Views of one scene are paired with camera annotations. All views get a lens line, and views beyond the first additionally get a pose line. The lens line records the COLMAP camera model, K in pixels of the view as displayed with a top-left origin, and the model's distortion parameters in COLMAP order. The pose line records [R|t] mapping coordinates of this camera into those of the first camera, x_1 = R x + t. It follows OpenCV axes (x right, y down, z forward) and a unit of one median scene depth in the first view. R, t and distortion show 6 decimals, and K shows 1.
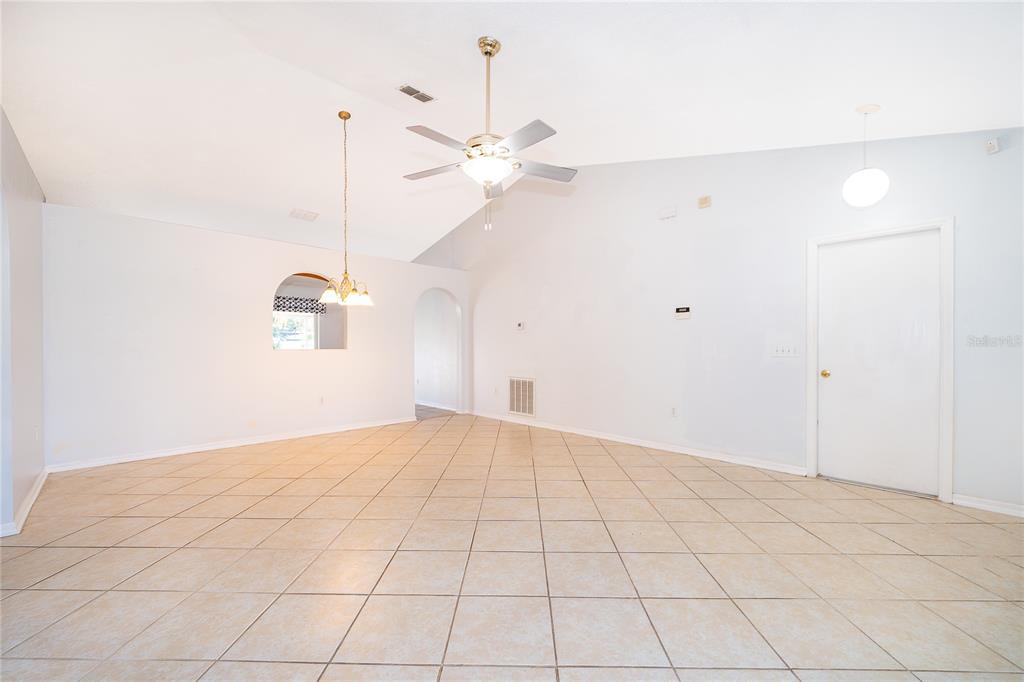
lens RADIAL K [[413.5, 0, 508.3], [0, 413.5, 349.4], [0, 0, 1]] dist [-0.001844, 0.000042]
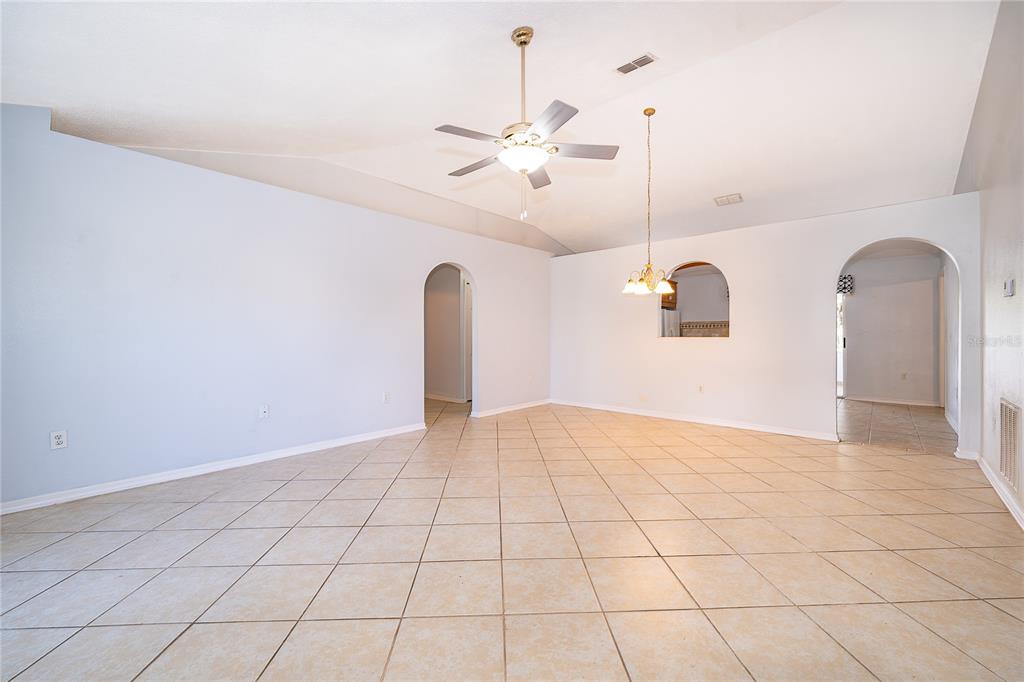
lens RADIAL K [[413.5, 0, 510.3], [0, 413.5, 334.2], [0, 0, 1]] dist [-0.001844, 0.000042]
pose [[0.065435, 0.001063, -0.997856, 0.817170], [-0.008296, 0.999965, 0.000521, -0.006897], [0.997822, 0.008244, 0.065442, 0.783766]]
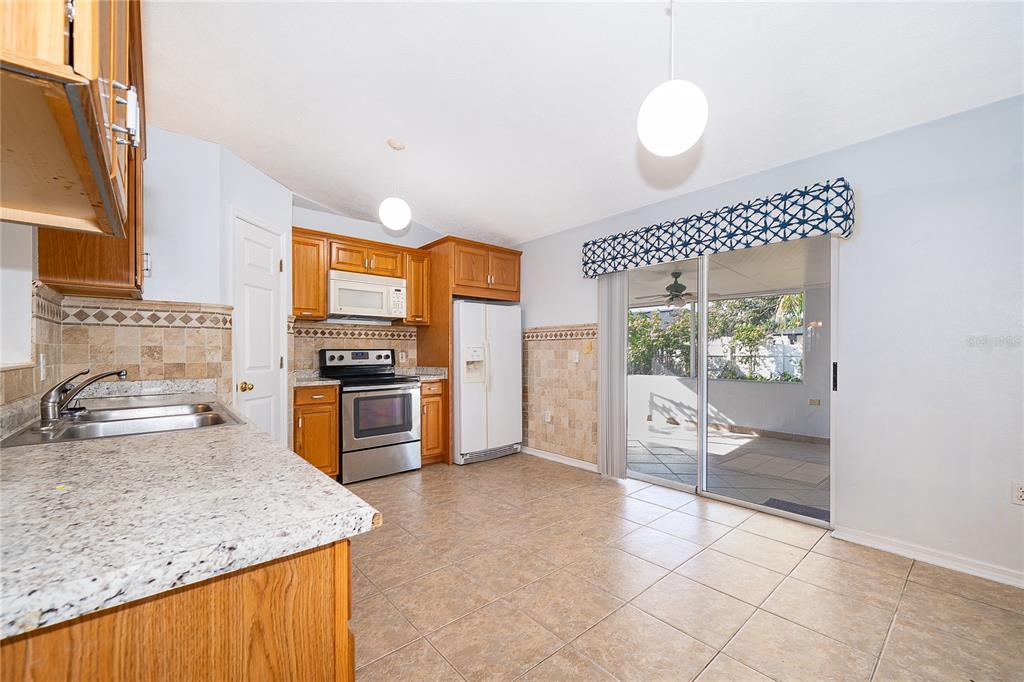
lens RADIAL K [[413.5, 0, 513.0], [0, 413.5, 355.9], [0, 0, 1]] dist [-0.001844, 0.000042]
pose [[-0.060085, 0.013661, -0.998100, -0.431314], [-0.010255, 0.999845, 0.014302, -0.021409], [0.998141, 0.011095, -0.059935, 2.127602]]
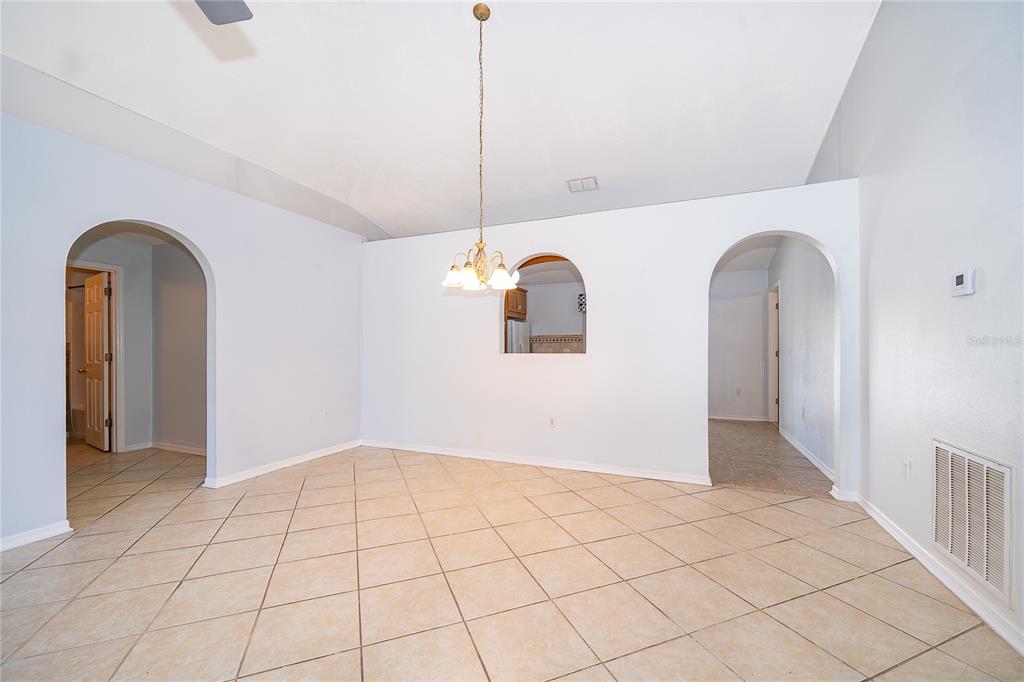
lens RADIAL K [[413.5, 0, 513.1], [0, 413.5, 348.4], [0, 0, 1]] dist [-0.001844, 0.000042]
pose [[0.395736, -0.000876, -0.918364, 0.333550], [-0.008186, 0.999956, -0.004481, -0.009572], [0.918328, 0.009290, 0.395712, 1.041152]]
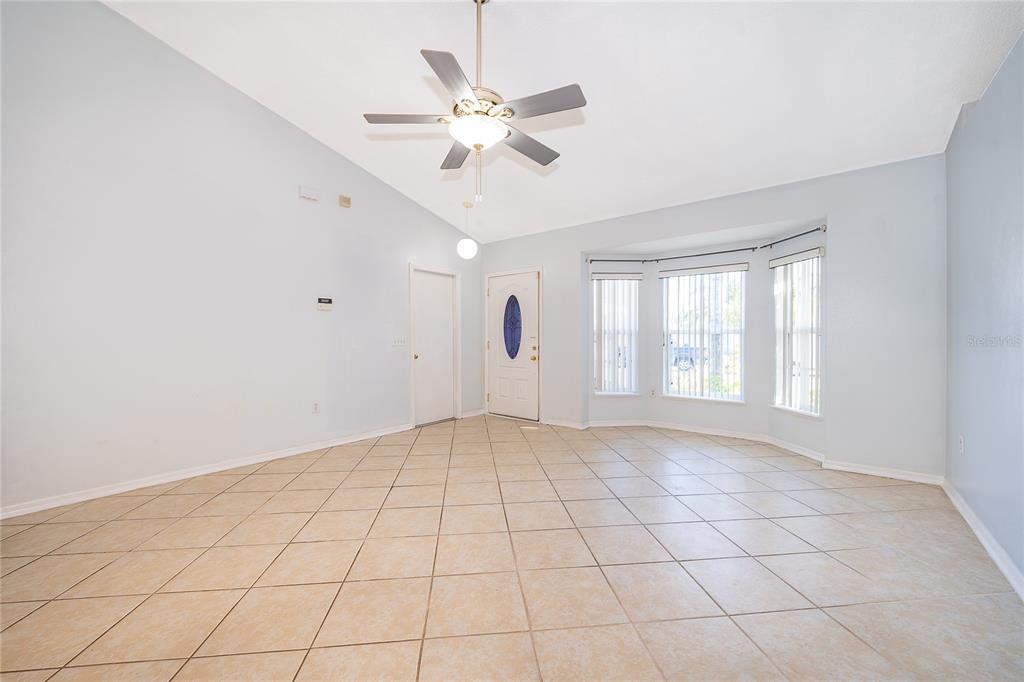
lens RADIAL K [[413.5, 0, 511.0], [0, 413.5, 338.9], [0, 0, 1]] dist [-0.001844, 0.000042]
pose [[-0.132238, -0.001098, 0.991217, -0.790689], [0.011358, 0.999932, 0.002623, -0.005203], [-0.991153, 0.011605, -0.132217, 0.911507]]
